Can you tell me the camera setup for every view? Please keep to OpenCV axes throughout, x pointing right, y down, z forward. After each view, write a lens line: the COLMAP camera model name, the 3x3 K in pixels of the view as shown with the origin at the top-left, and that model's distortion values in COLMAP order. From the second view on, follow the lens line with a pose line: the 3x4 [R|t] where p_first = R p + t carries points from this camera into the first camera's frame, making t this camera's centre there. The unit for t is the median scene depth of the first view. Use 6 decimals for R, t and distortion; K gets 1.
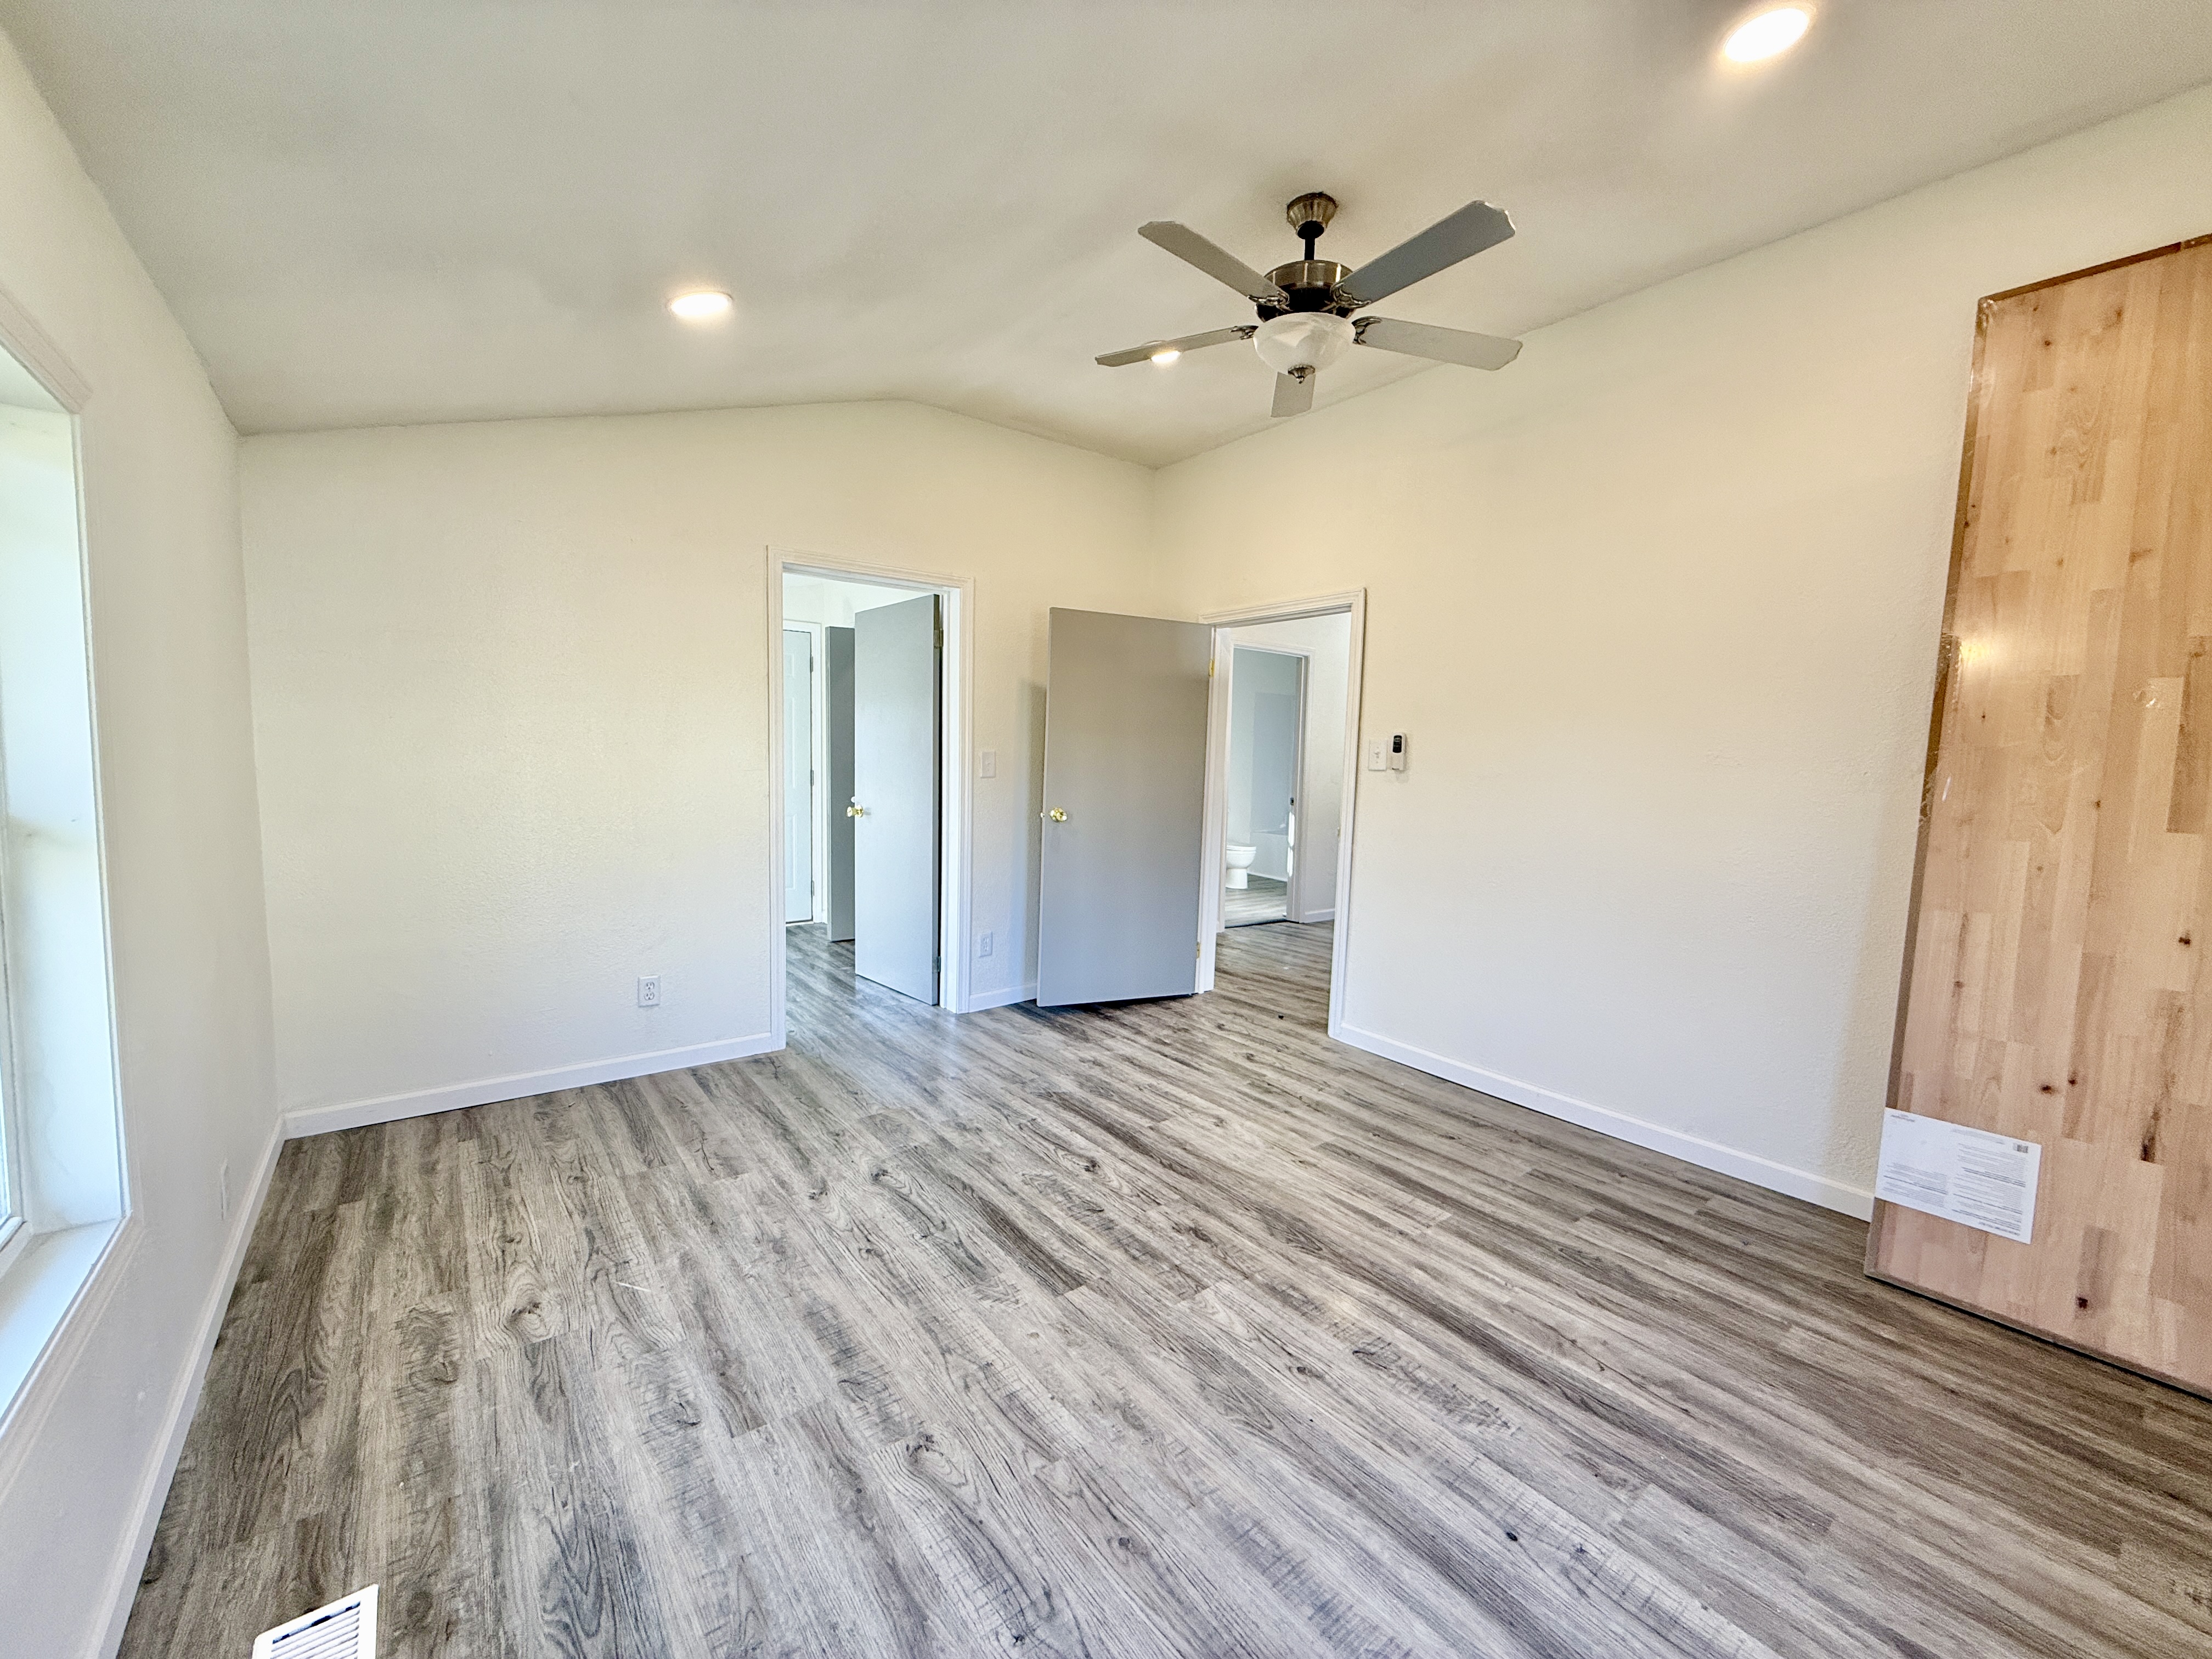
lens RADIAL K [[876.9, 0, 1104.0], [0, 876.9, 837.0], [0, 0, 1]] dist [0.000711, 0.000650]
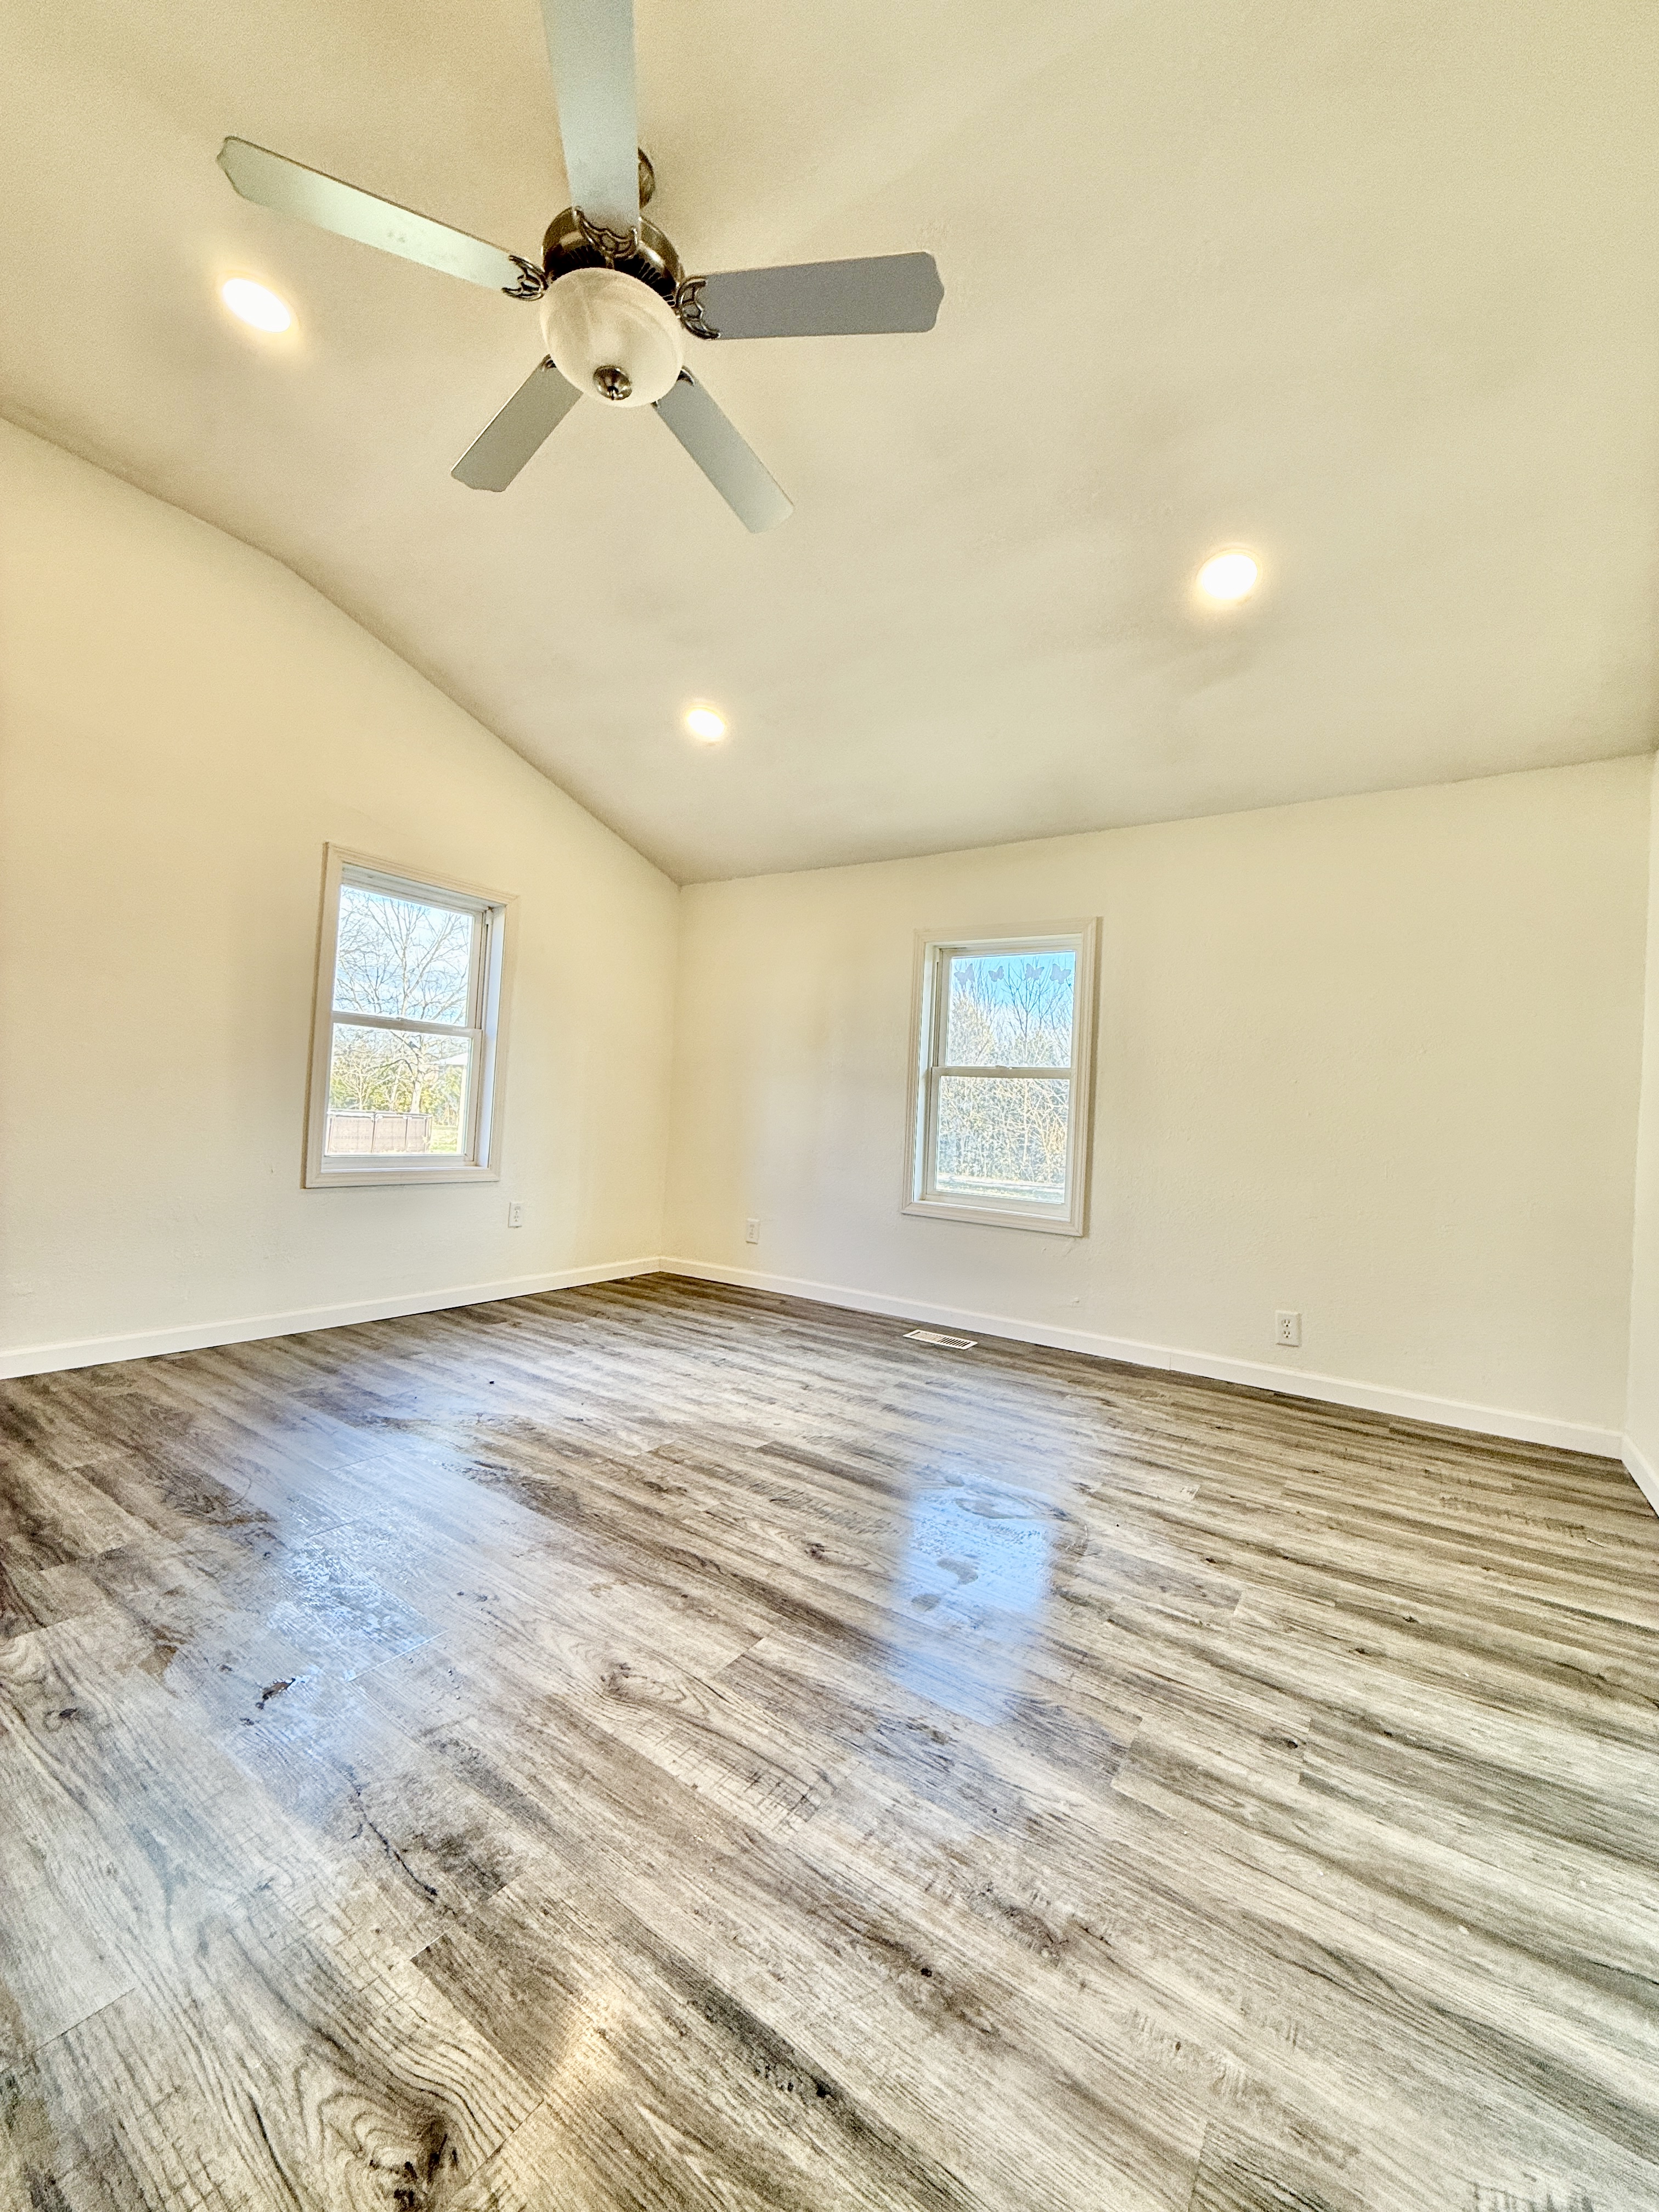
lens RADIAL K [[876.9, 0, 836.6], [0, 876.9, 1091.0], [0, 0, 1]] dist [0.000711, 0.000650]
pose [[-0.945706, -0.078521, -0.315396, 0.244817], [-0.103672, 0.992566, 0.063750, -0.032571], [0.308046, 0.092986, -0.946816, 1.835649]]
